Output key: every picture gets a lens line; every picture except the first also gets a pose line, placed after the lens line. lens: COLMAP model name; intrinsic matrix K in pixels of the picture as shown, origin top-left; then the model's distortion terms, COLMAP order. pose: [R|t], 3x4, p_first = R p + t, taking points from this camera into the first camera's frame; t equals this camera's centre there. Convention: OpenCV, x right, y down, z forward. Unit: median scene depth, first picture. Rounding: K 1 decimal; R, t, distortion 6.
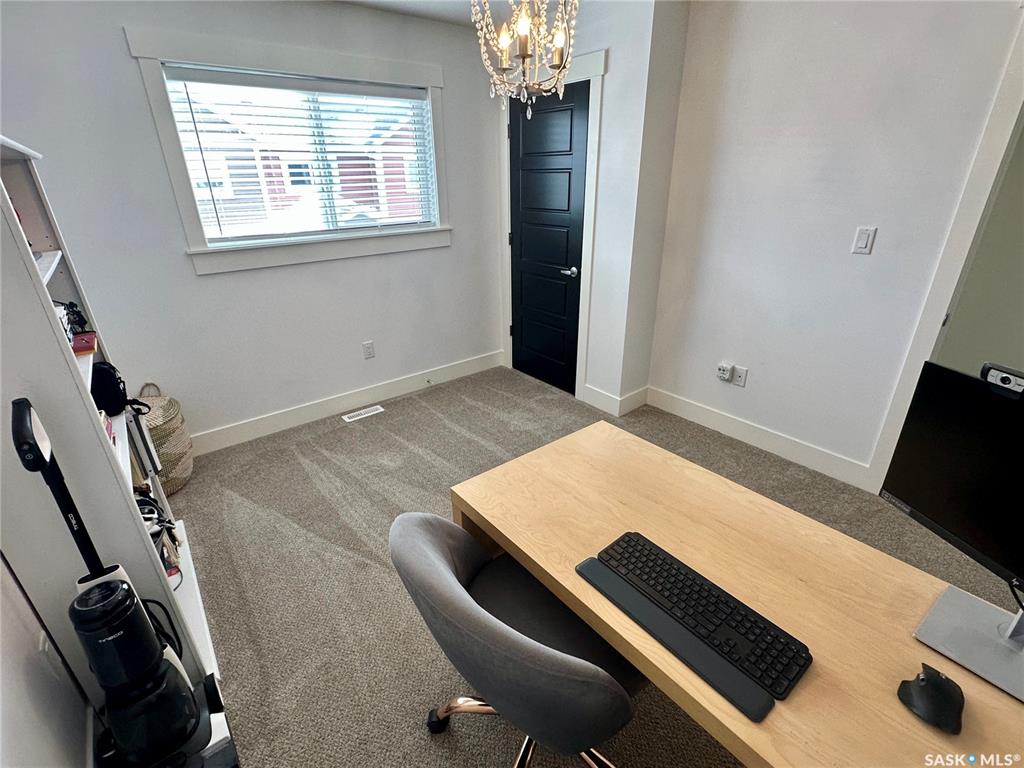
lens RADIAL K [[473.9, 0, 511.4], [0, 473.9, 386.1], [0, 0, 1]] dist [0.003869, 0.000159]
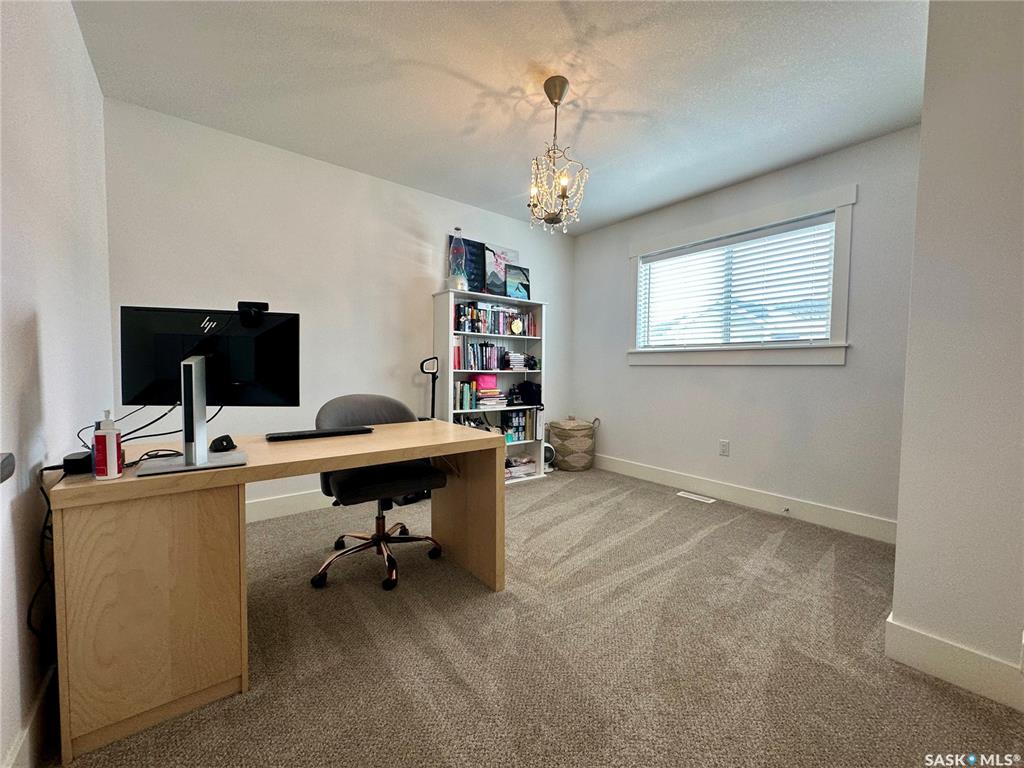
lens RADIAL K [[407.9, 0, 512.0], [0, 407.9, 383.3], [0, 0, 1]] dist [-0.002542, 0.000150]
pose [[-0.010108, 0.054726, -0.998450, 0.673307], [-0.416201, 0.907670, 0.053964, -0.061185], [0.909217, 0.416101, 0.013602, 0.505439]]
